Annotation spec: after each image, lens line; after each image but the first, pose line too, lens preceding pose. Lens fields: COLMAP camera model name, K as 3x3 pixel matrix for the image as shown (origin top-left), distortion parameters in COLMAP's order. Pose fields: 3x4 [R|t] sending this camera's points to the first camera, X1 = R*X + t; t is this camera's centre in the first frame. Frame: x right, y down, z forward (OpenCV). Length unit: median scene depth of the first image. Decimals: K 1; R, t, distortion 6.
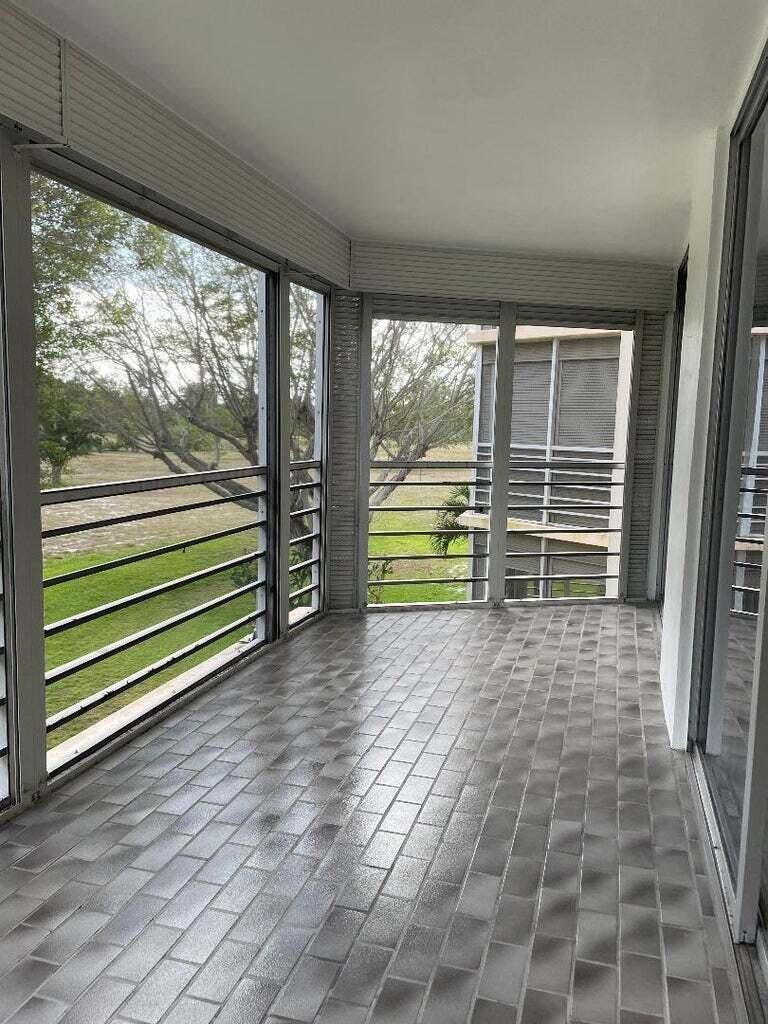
lens RADIAL K [[781.2, 0, 383.1], [0, 781.2, 507.3], [0, 0, 1]] dist [-0.009770, -0.005295]
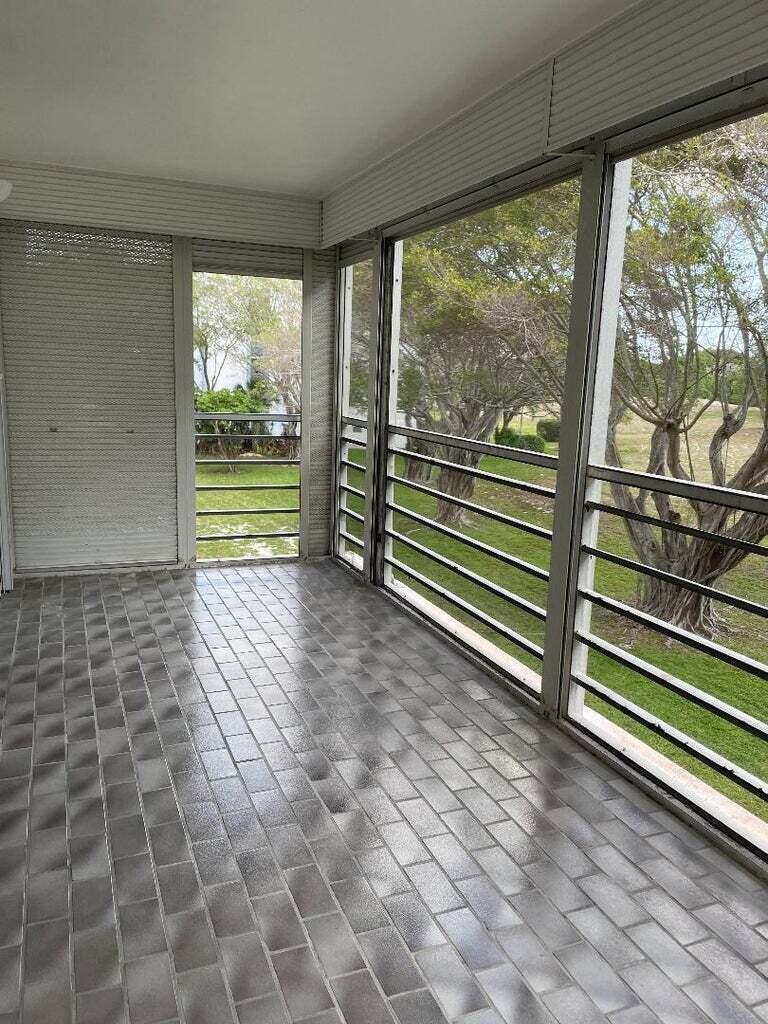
lens RADIAL K [[781.2, 0, 385.4], [0, 781.2, 518.3], [0, 0, 1]] dist [-0.009770, -0.005295]
pose [[-0.778049, 0.056513, -0.625657, 0.424073], [-0.132065, 0.958974, 0.250852, -0.162139], [0.614165, 0.277803, -0.738665, 1.480446]]
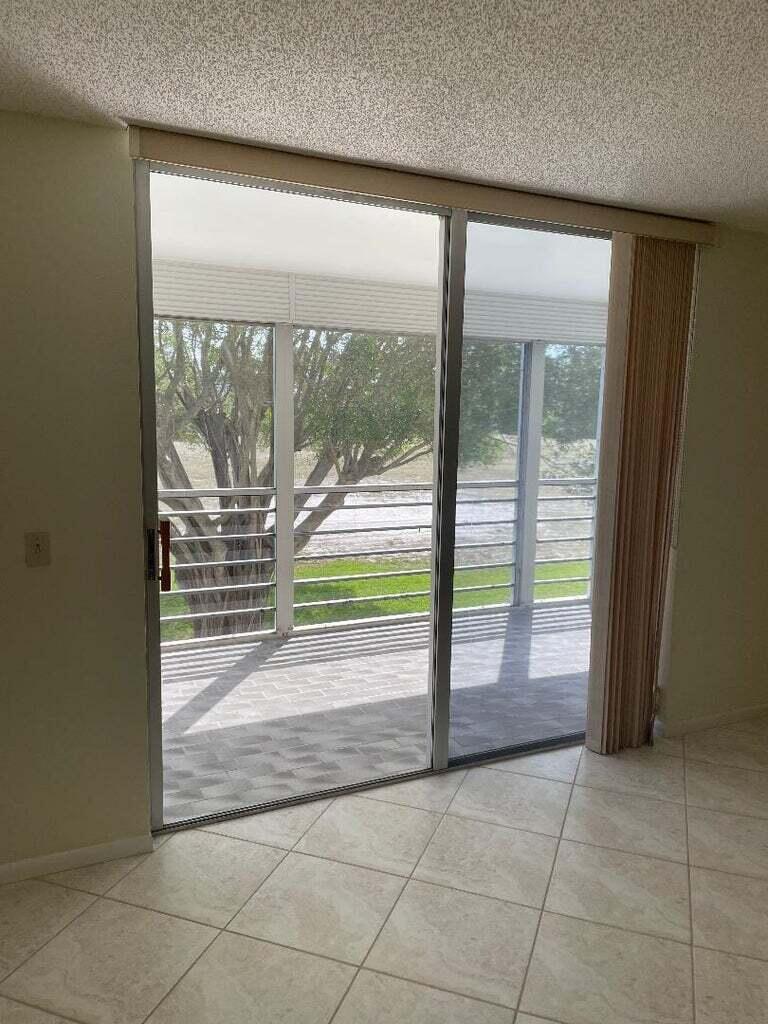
lens RADIAL K [[781.2, 0, 387.0], [0, 781.2, 512.7], [0, 0, 1]] dist [-0.009770, -0.005295]
pose [[0.653228, 0.090650, -0.751715, 1.130874], [-0.082735, 0.995408, 0.048141, -0.065418], [0.752627, 0.030746, 0.657728, -0.156448]]
